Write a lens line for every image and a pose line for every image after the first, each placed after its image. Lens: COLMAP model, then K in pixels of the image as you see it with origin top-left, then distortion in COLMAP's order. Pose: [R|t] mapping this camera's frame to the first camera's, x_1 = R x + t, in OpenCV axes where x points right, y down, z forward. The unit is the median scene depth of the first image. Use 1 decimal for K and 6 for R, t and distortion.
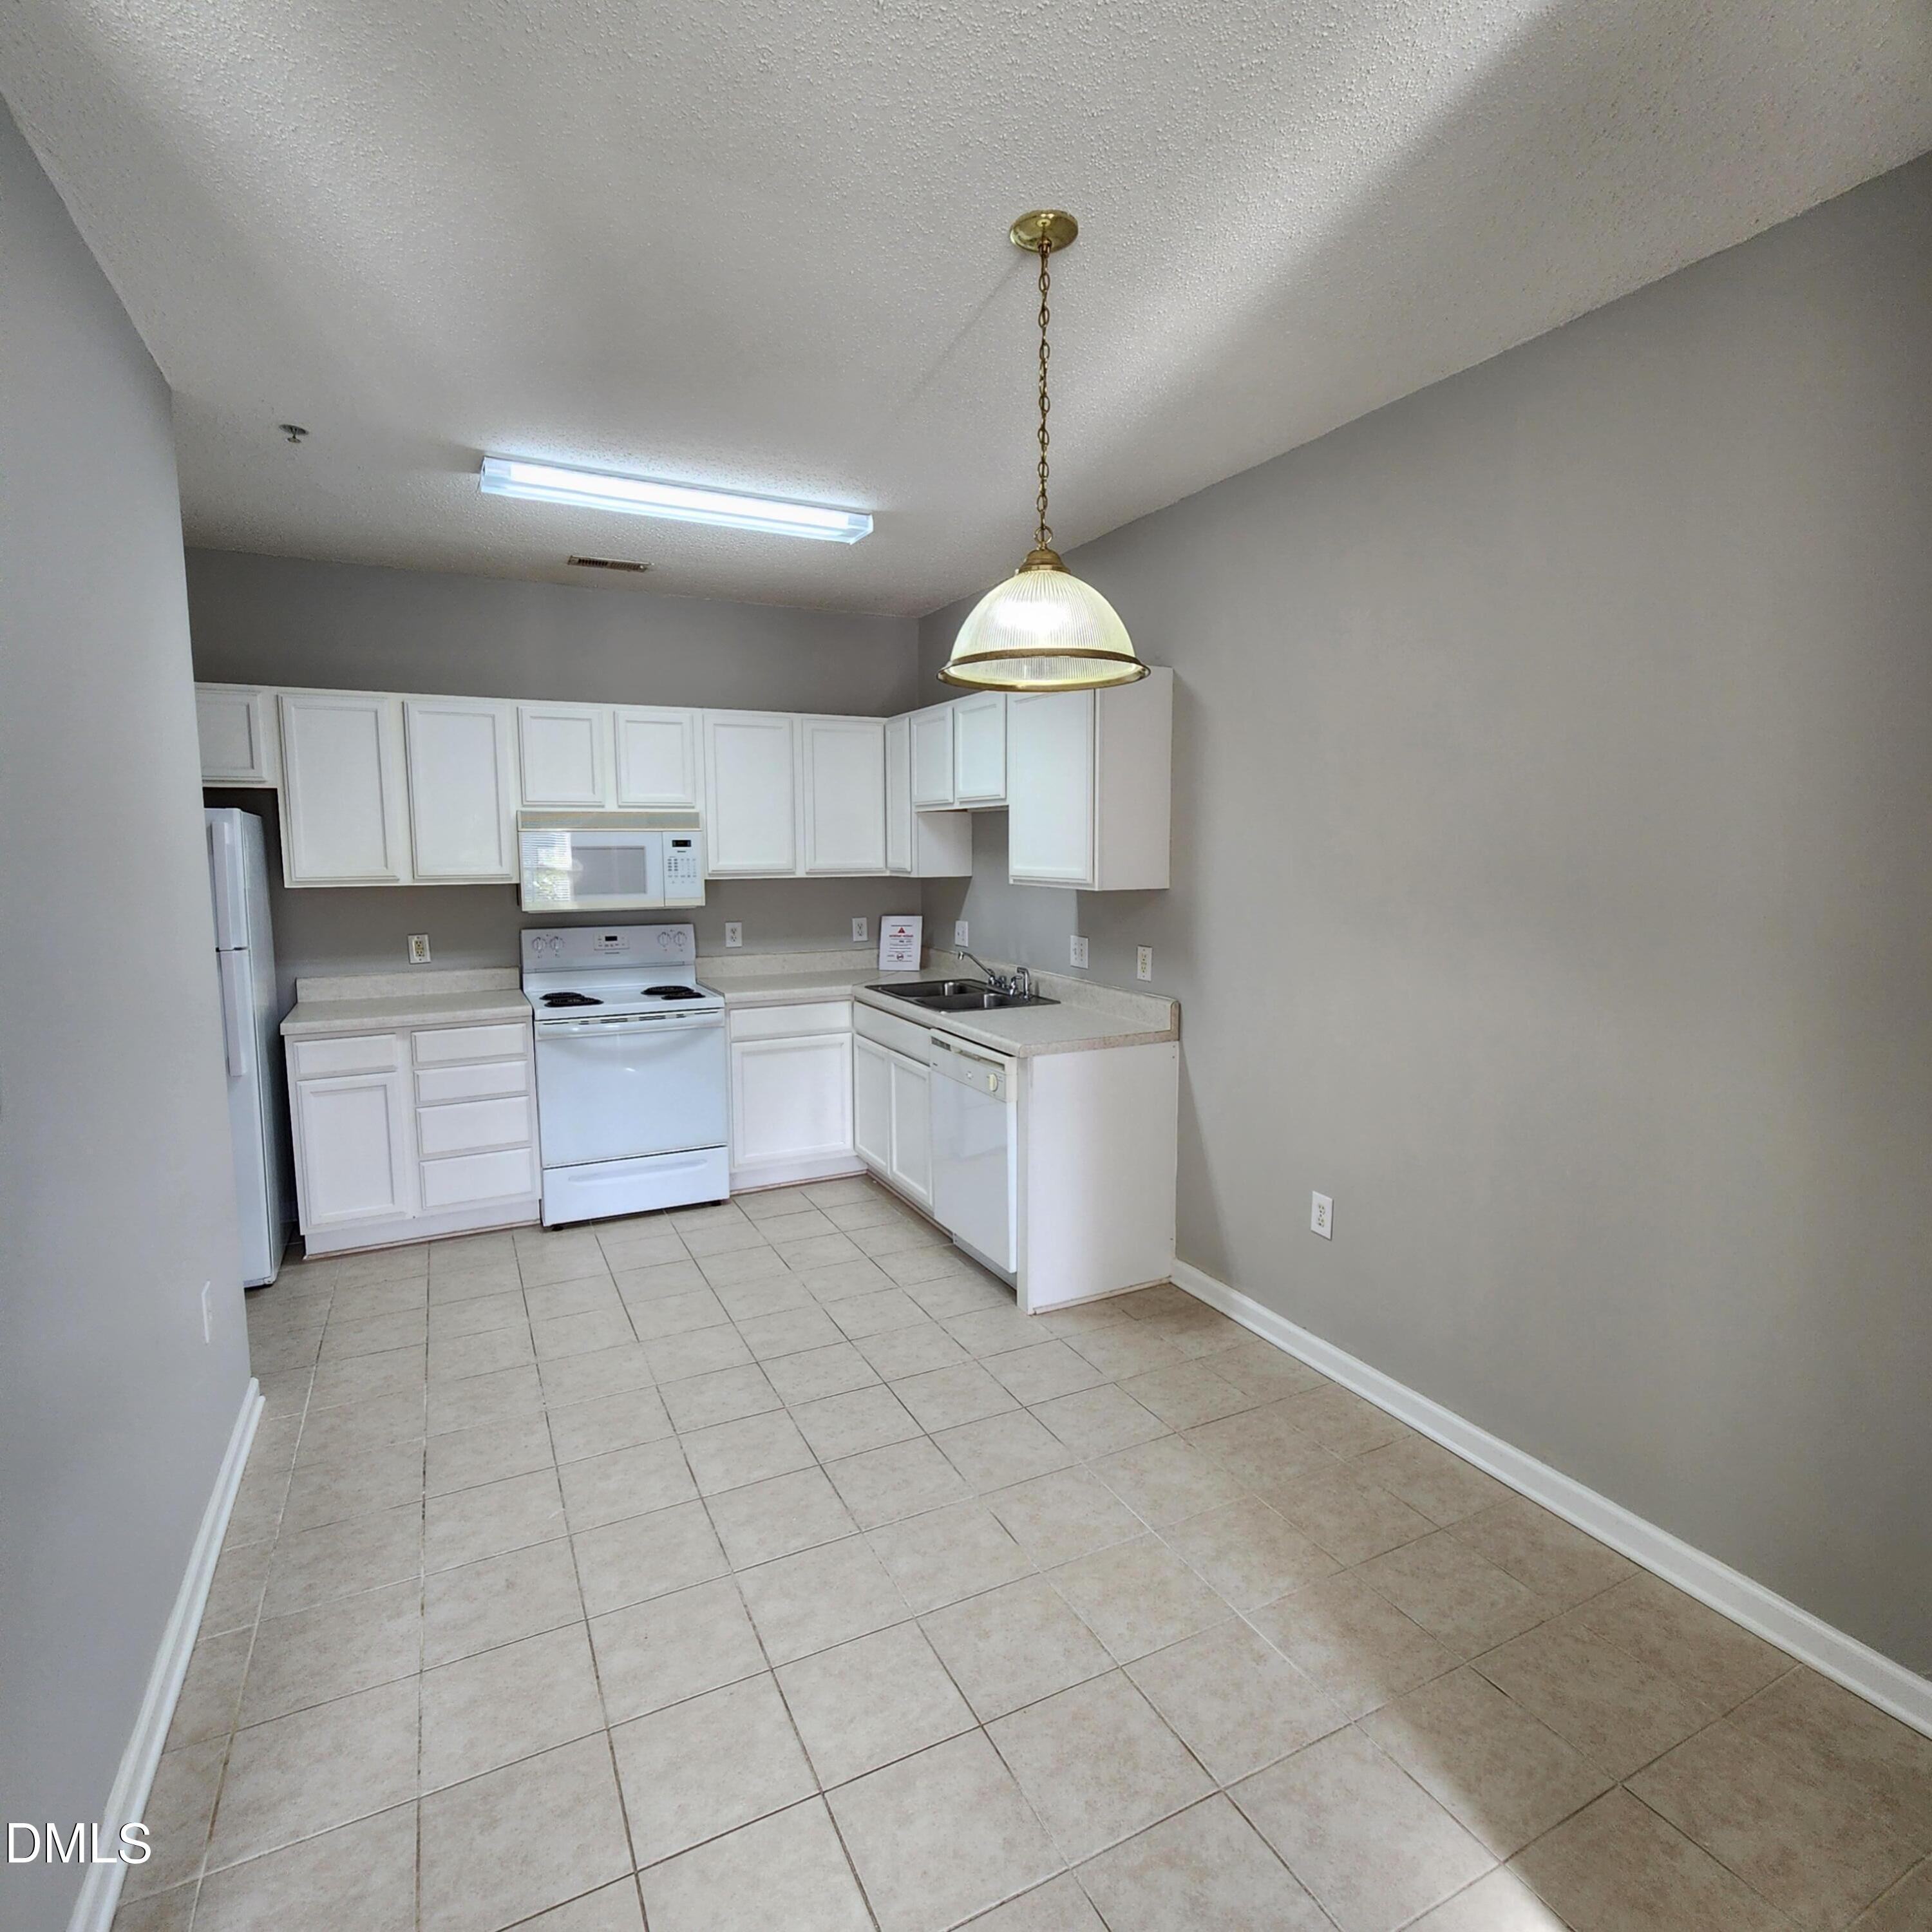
lens RADIAL K [[1057.6, 0, 977.8], [0, 1057.6, 967.8], [0, 0, 1]] dist [0.003895, -0.000640]
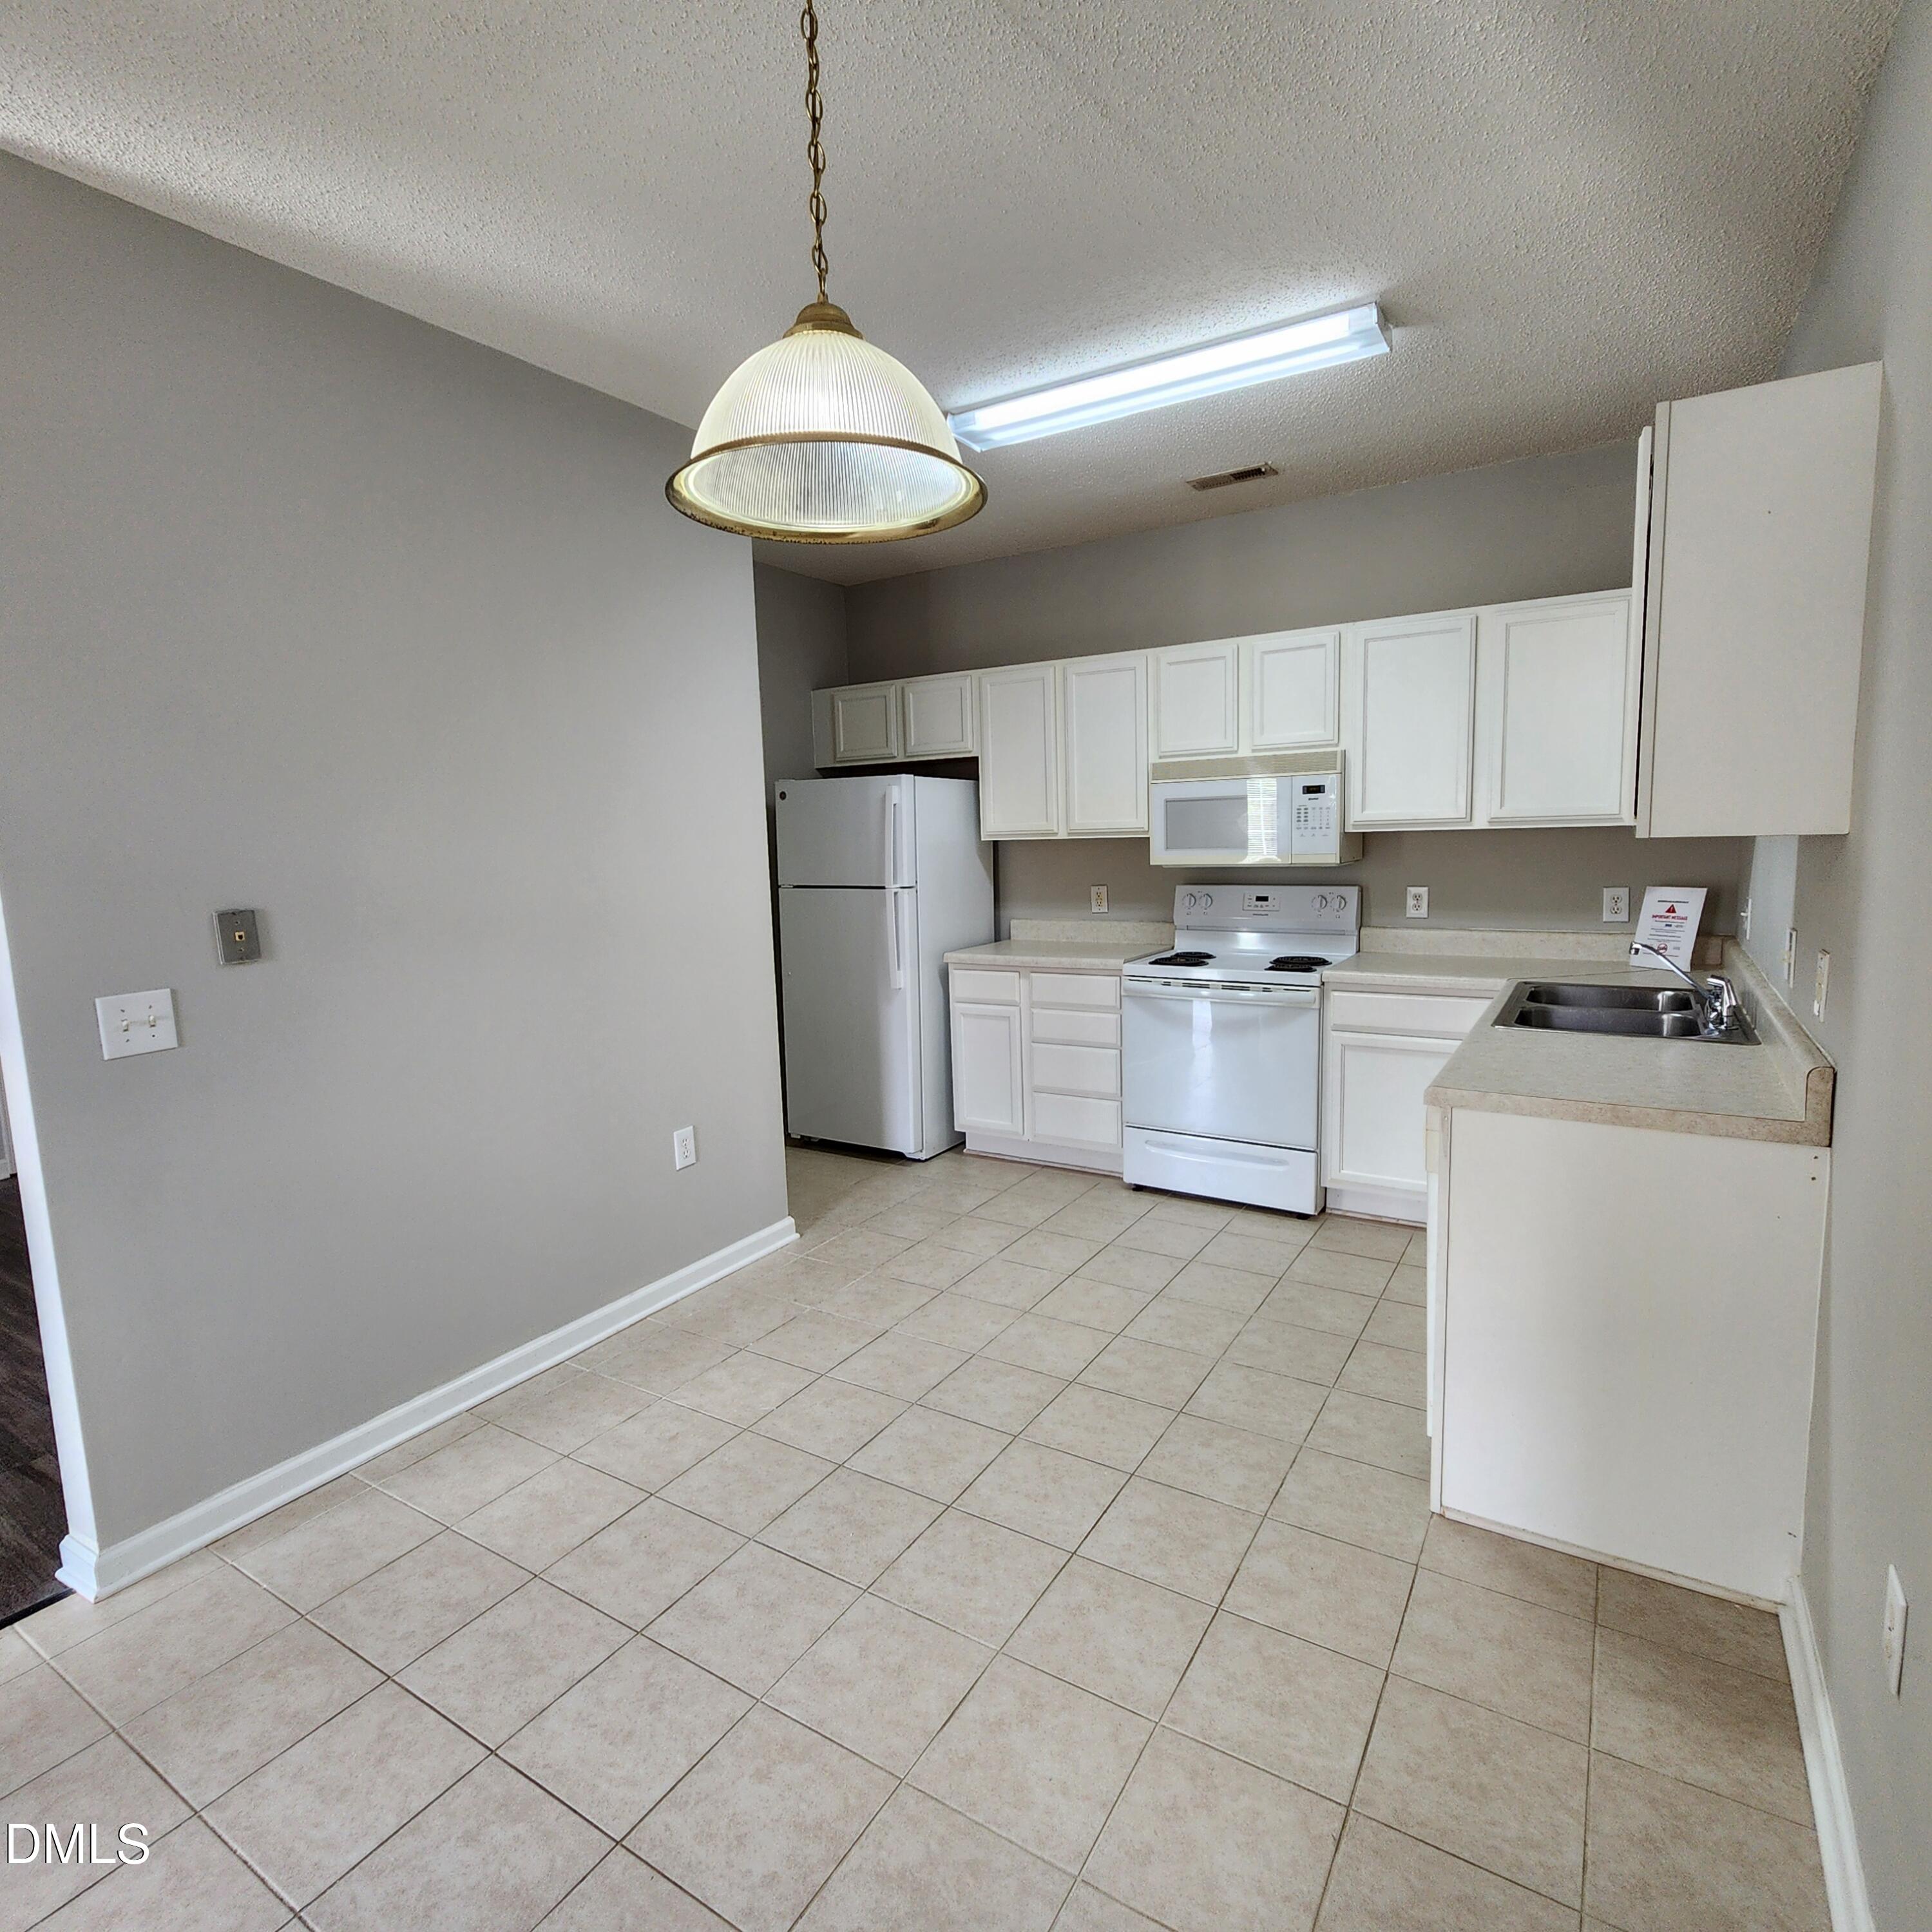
lens RADIAL K [[1057.6, 0, 958.1], [0, 1057.6, 975.9], [0, 0, 1]] dist [0.003895, -0.000640]
pose [[0.507649, 0.105640, -0.855063, 0.417895], [-0.075073, 0.994103, 0.078247, -0.018524], [0.858287, 0.024470, 0.512587, 0.431108]]
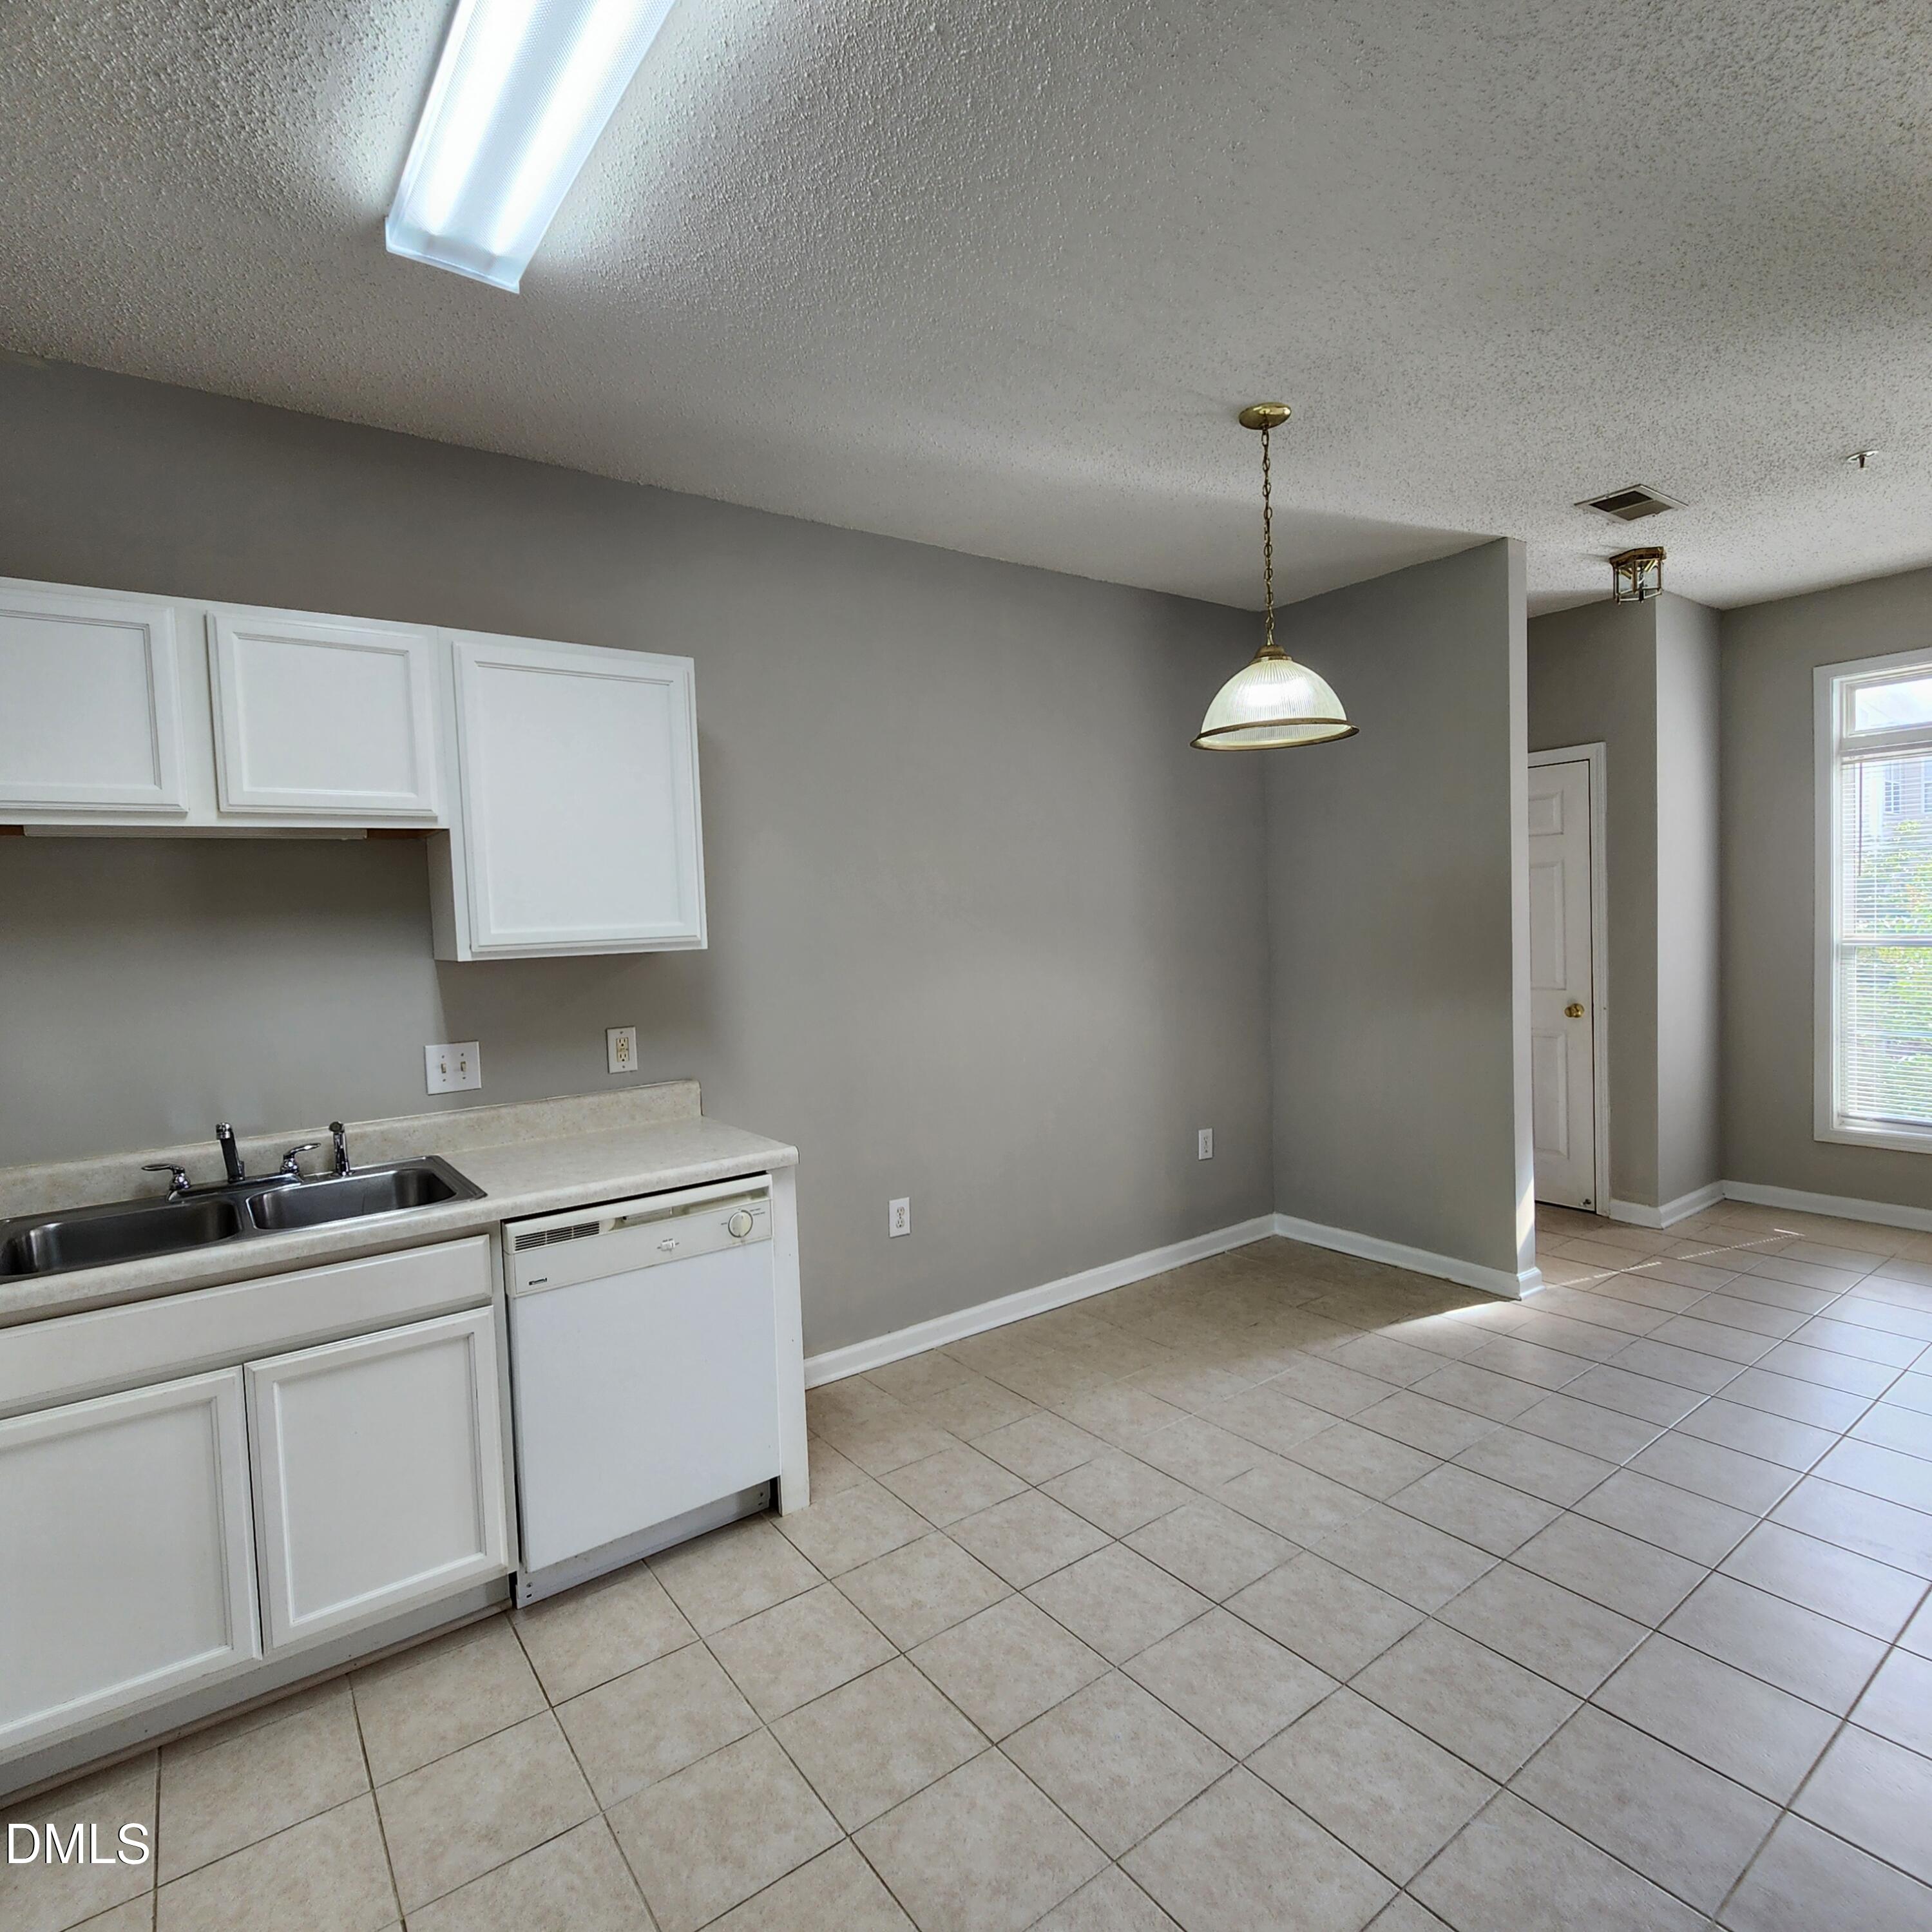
lens RADIAL K [[1057.6, 0, 968.6], [0, 1057.6, 969.1], [0, 0, 1]] dist [0.003895, -0.000640]
pose [[-0.164184, -0.044101, 0.985443, -0.704532], [0.157512, 0.985010, 0.070325, -0.083762], [-0.973773, 0.166766, -0.154776, 0.955798]]
